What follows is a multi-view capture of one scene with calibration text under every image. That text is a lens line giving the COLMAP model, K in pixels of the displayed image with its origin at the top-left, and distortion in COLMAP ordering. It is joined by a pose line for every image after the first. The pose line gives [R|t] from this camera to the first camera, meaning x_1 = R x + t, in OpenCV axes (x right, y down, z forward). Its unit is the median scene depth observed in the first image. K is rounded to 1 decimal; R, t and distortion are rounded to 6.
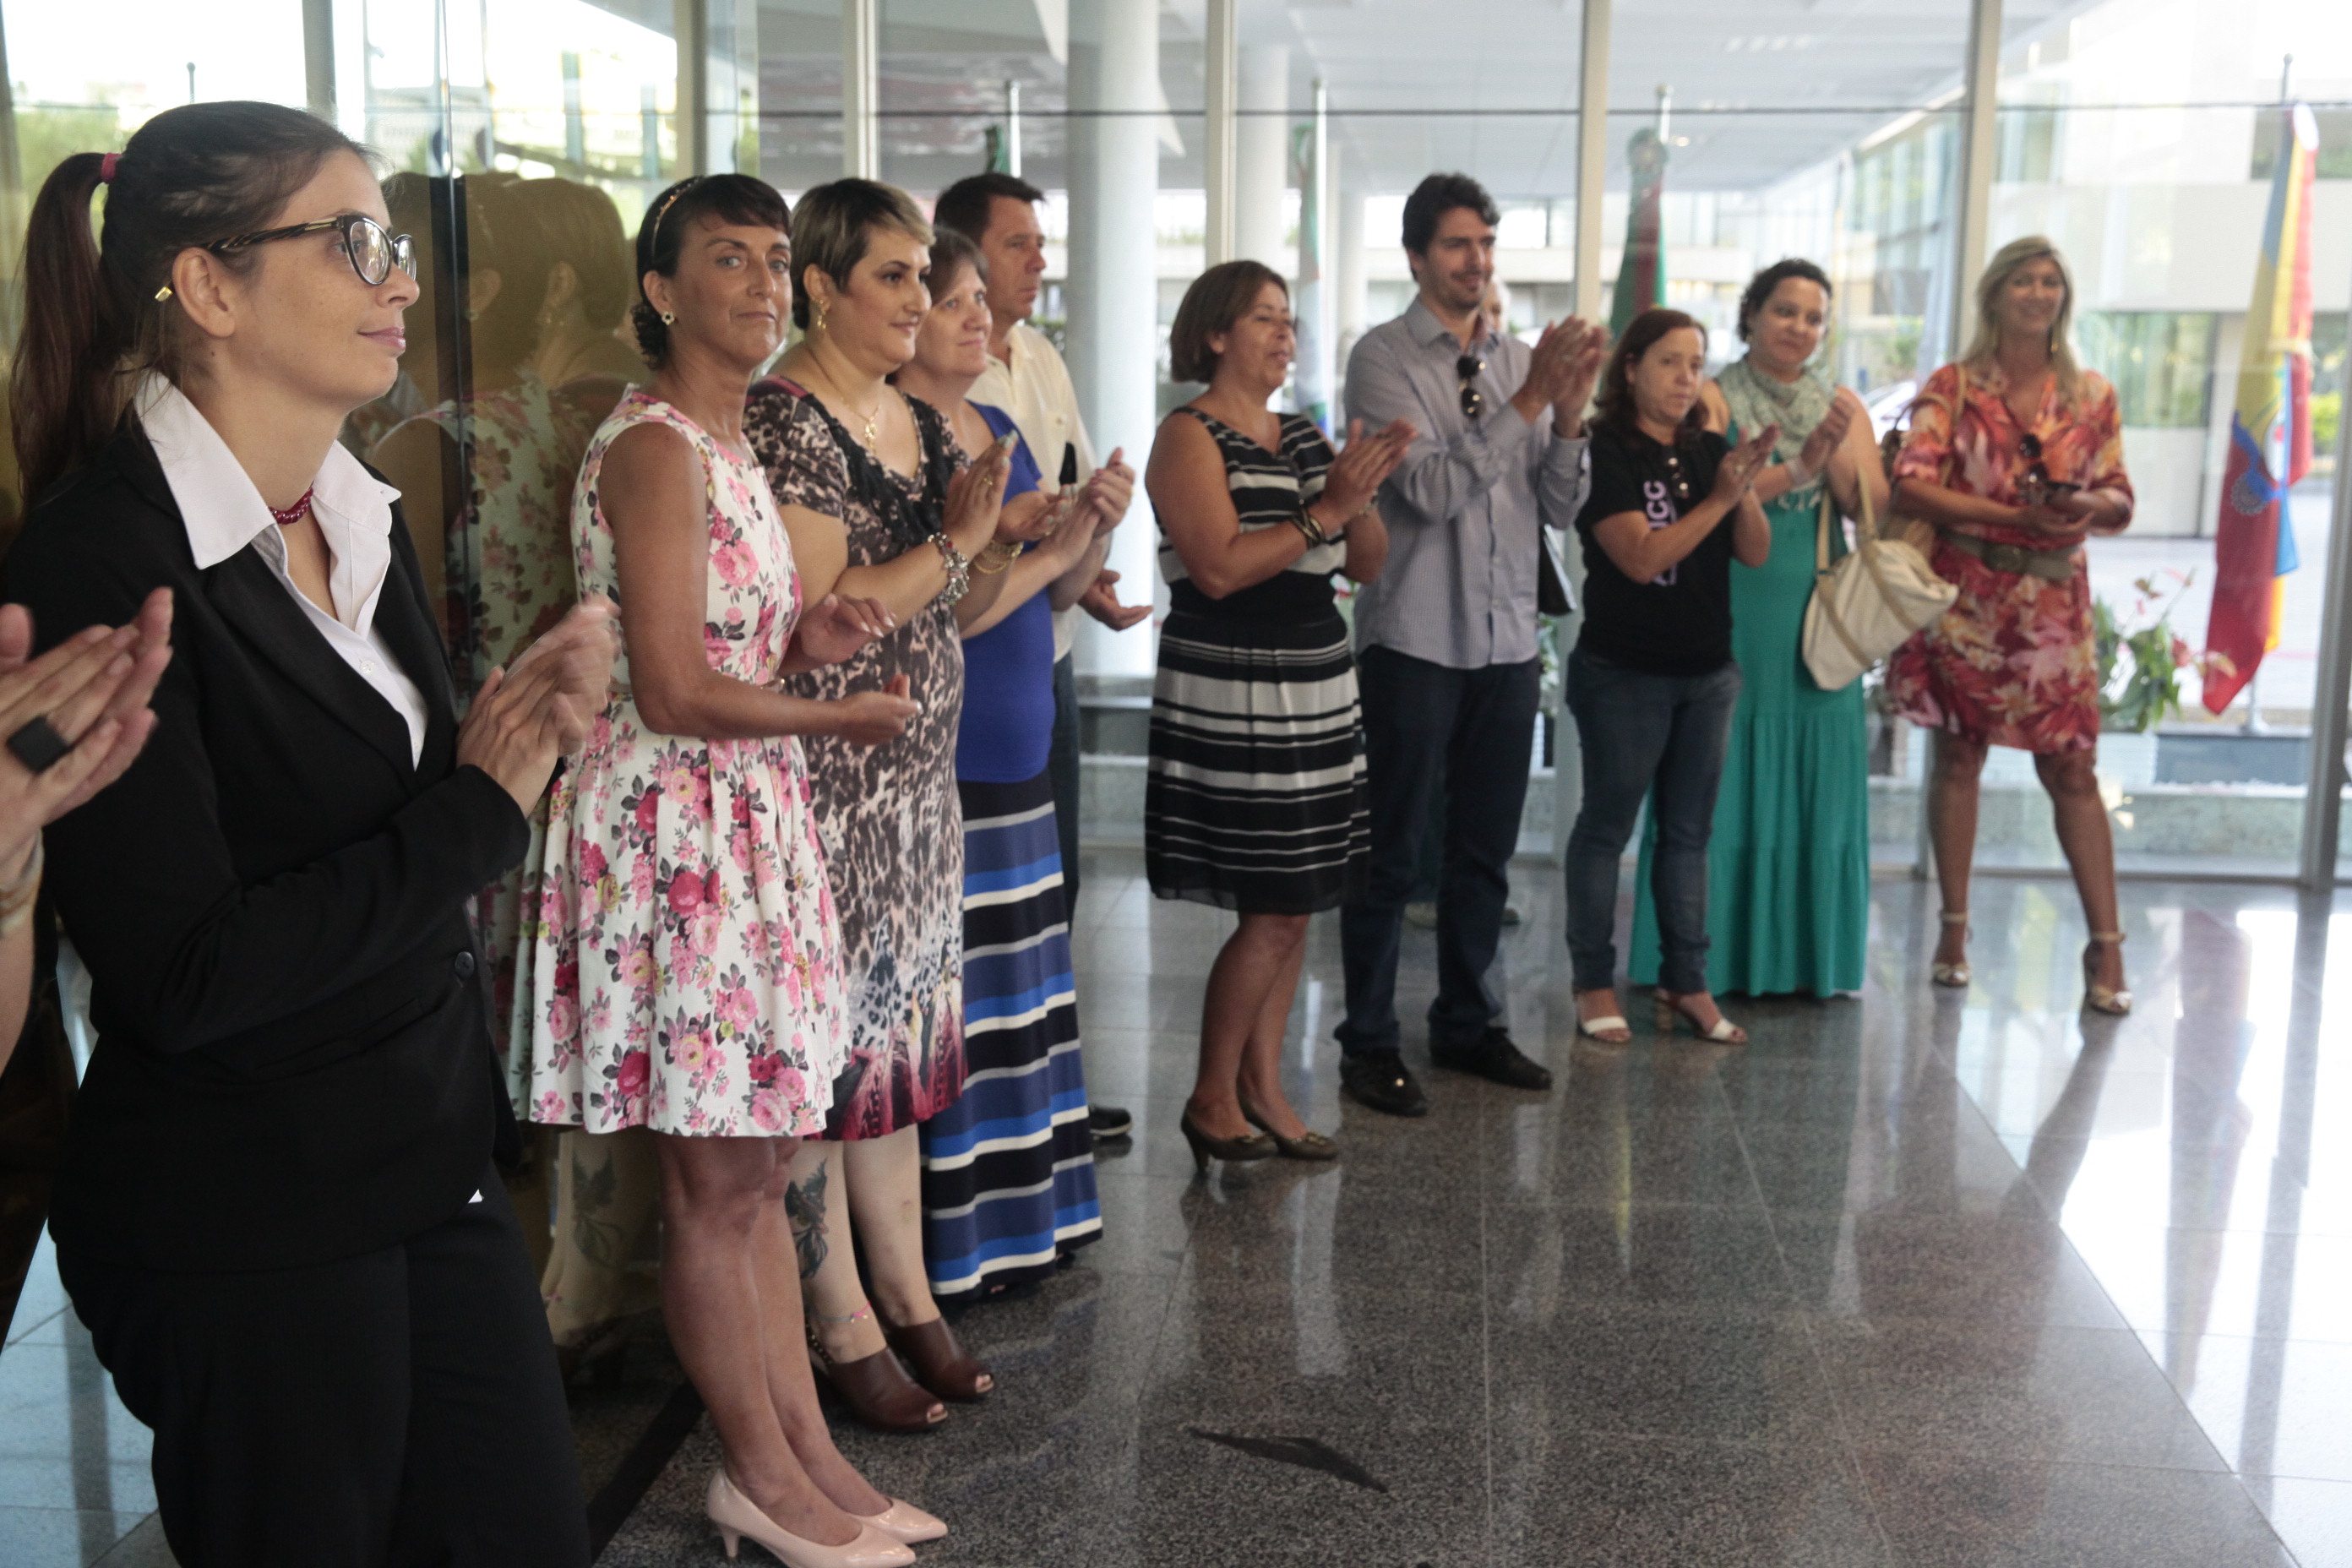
lens RADIAL K [[2491.7, 0, 1176.0], [0, 2491.7, 784.0], [0, 0, 1]] dist [-0.006152, -0.002059]
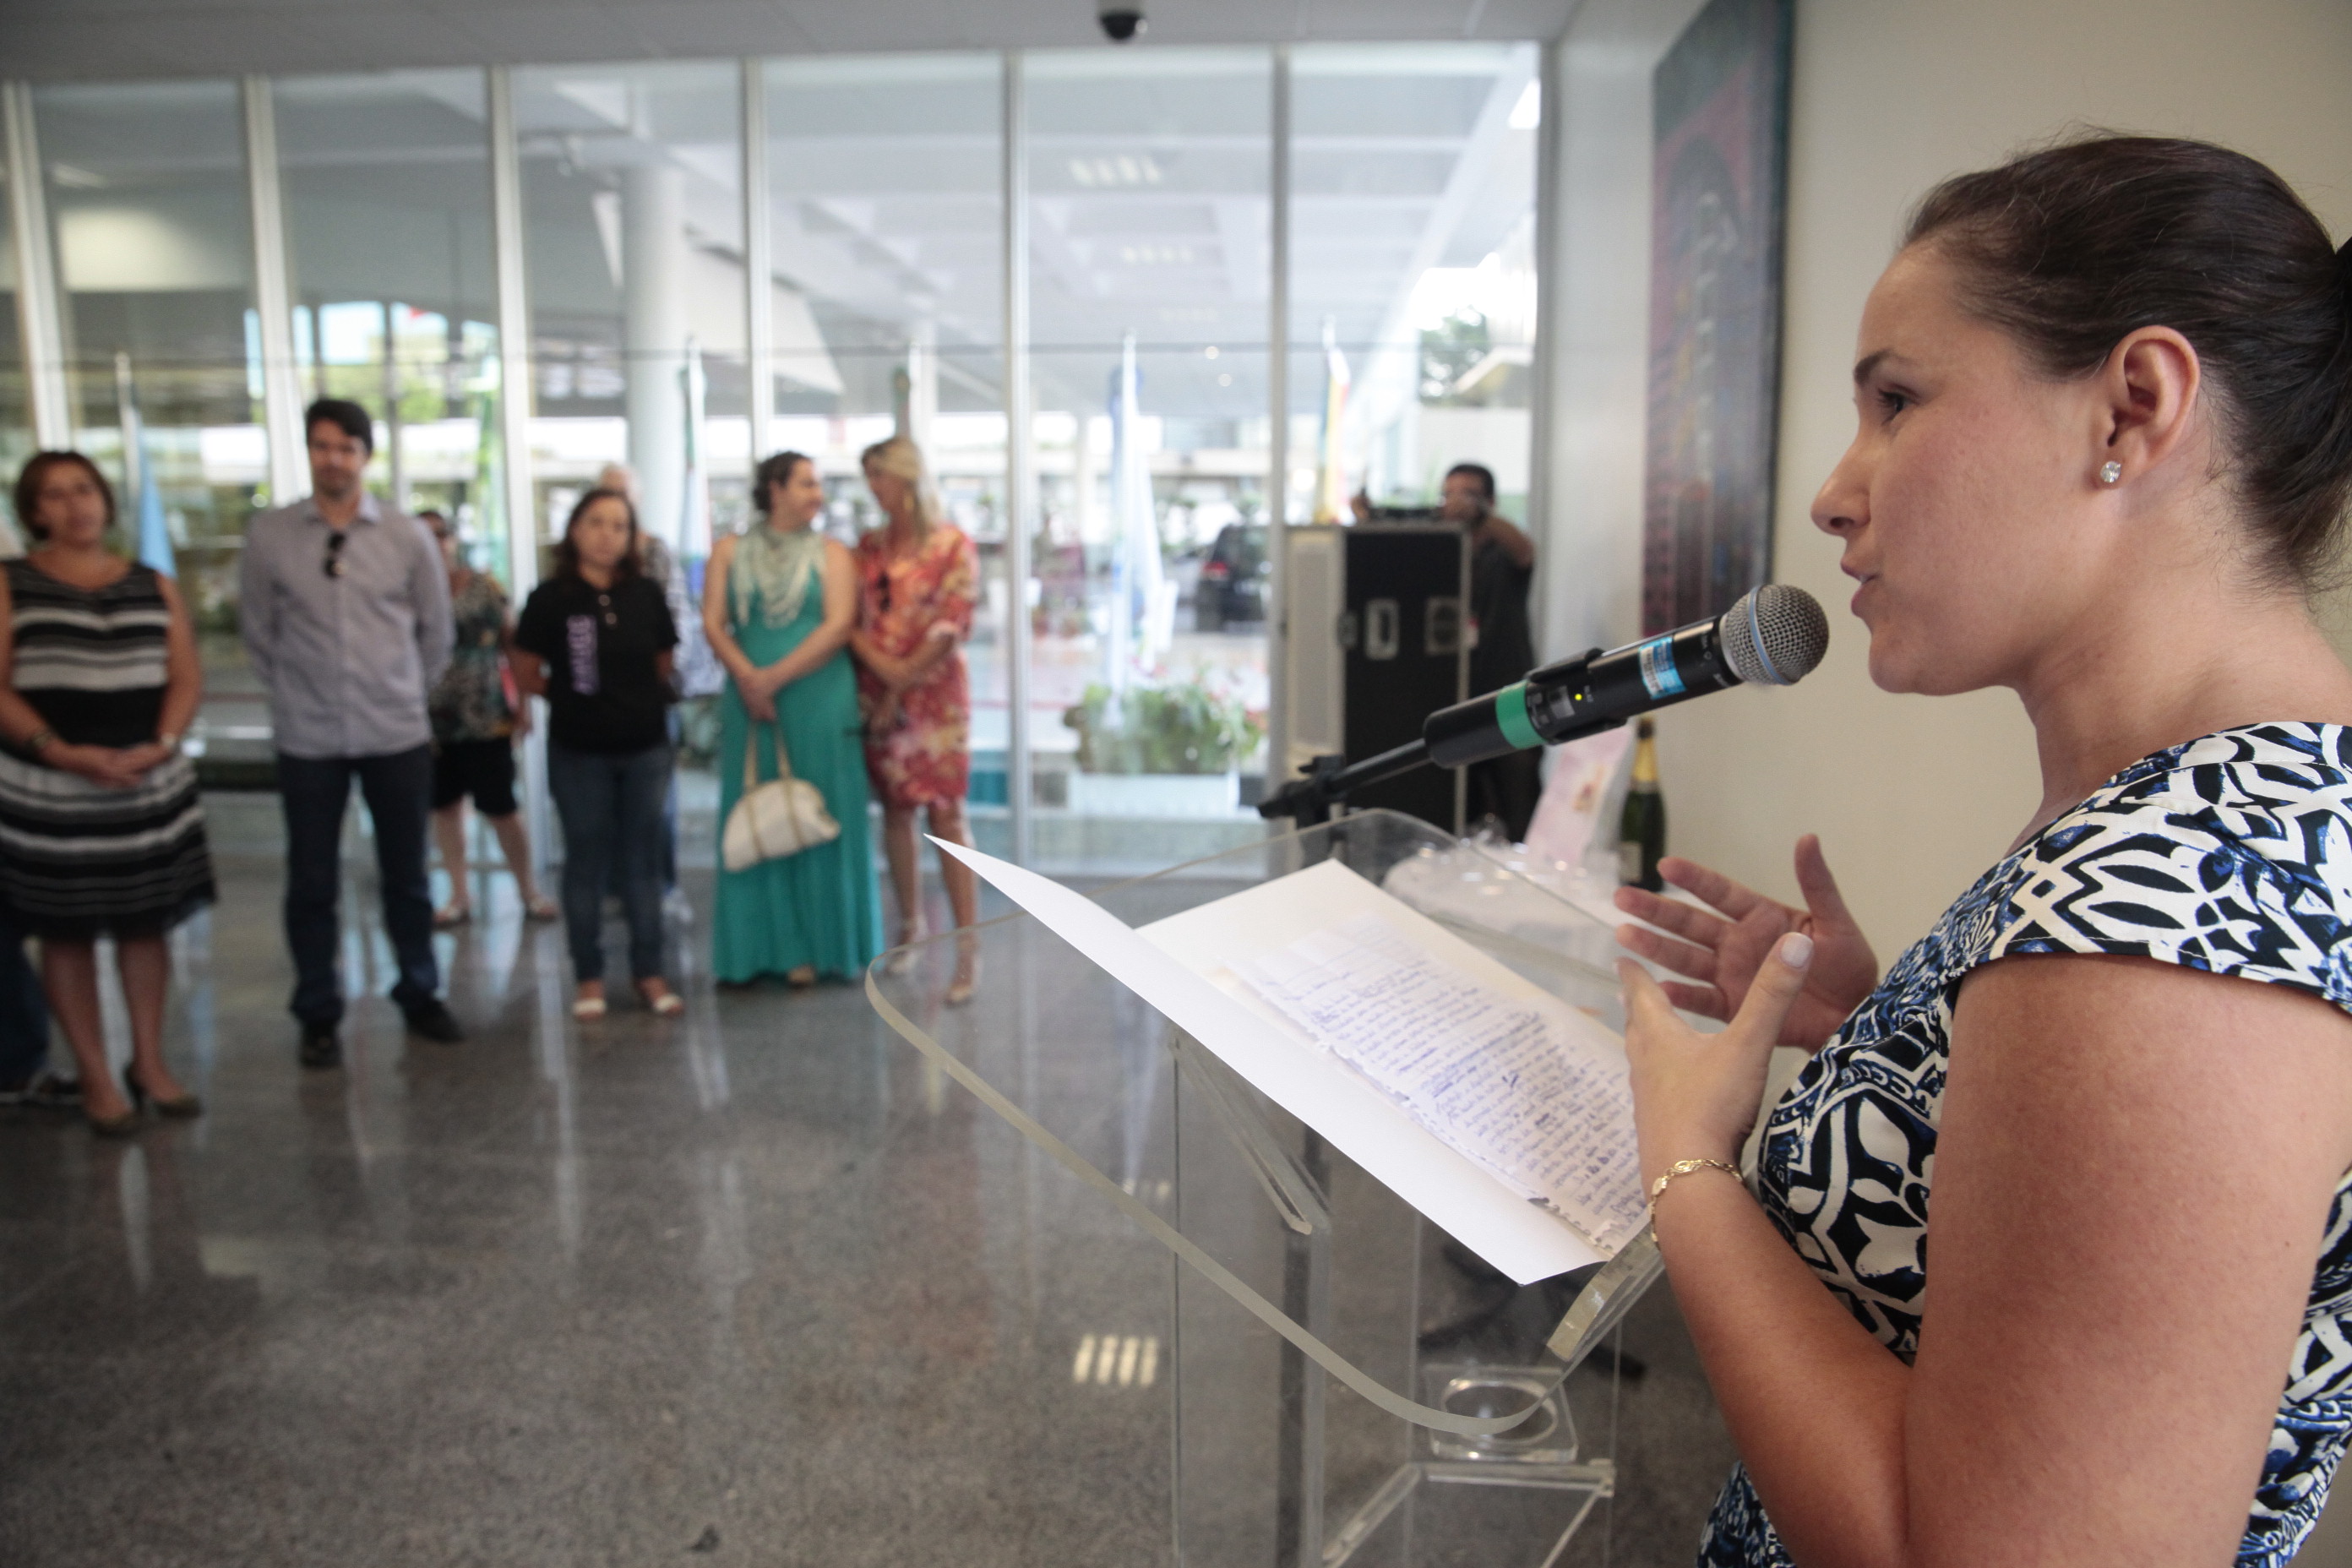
lens RADIAL K [[1612.3, 0, 1167.3], [0, 1612.3, 779.6], [0, 0, 1]] dist [-0.116755, 0.087886]
pose [[0.999213, -0.007668, 0.038926, 0.447458], [0.007965, 0.999940, -0.007495, -0.016926], [-0.038866, 0.007799, 0.999214, 0.084227]]
